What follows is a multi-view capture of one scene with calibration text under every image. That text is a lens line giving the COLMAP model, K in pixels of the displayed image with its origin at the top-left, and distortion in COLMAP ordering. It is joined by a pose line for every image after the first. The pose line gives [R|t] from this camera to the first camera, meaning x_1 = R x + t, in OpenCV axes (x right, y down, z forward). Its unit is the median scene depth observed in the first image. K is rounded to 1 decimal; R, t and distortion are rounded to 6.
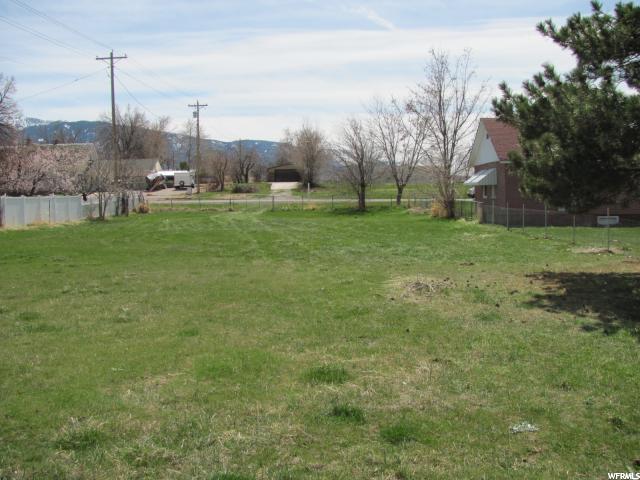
lens RADIAL K [[690.2, 0, 320.0], [0, 690.2, 240.0], [0, 0, 1]] dist [-0.246193, 0.460259]
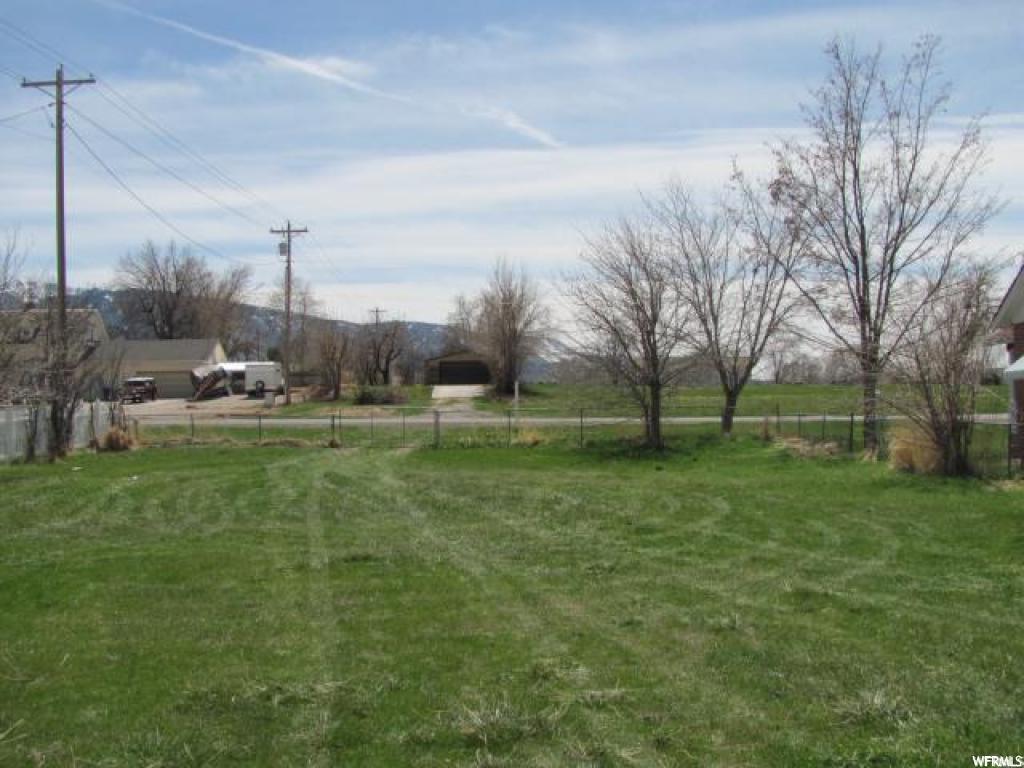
lens RADIAL K [[1104.4, 0, 512.0], [0, 1104.4, 384.0], [0, 0, 1]] dist [-0.246193, 0.460259]
pose [[0.999999, 0.000266, 0.001117, -0.020557], [-0.000167, 0.996097, -0.088264, -0.018311], [-0.001136, 0.088264, 0.996096, 0.291038]]
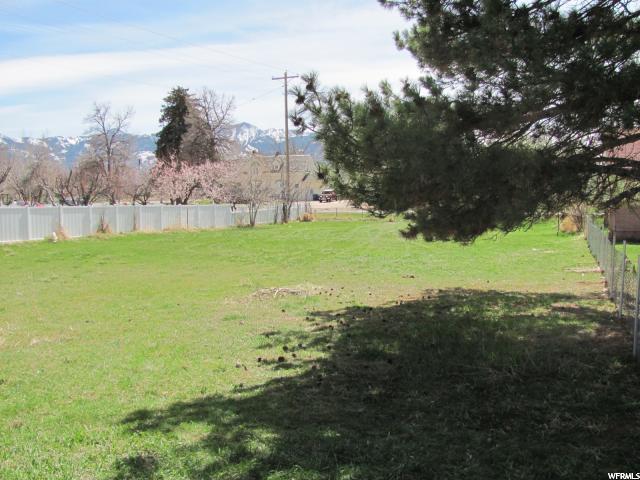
lens RADIAL K [[690.2, 0, 320.0], [0, 690.2, 240.0], [0, 0, 1]] dist [-0.246193, 0.460259]
pose [[0.934139, 0.021429, -0.356264, 0.117861], [-0.026922, 0.999583, -0.010467, 0.000277], [0.355891, 0.019369, 0.934327, -0.001702]]
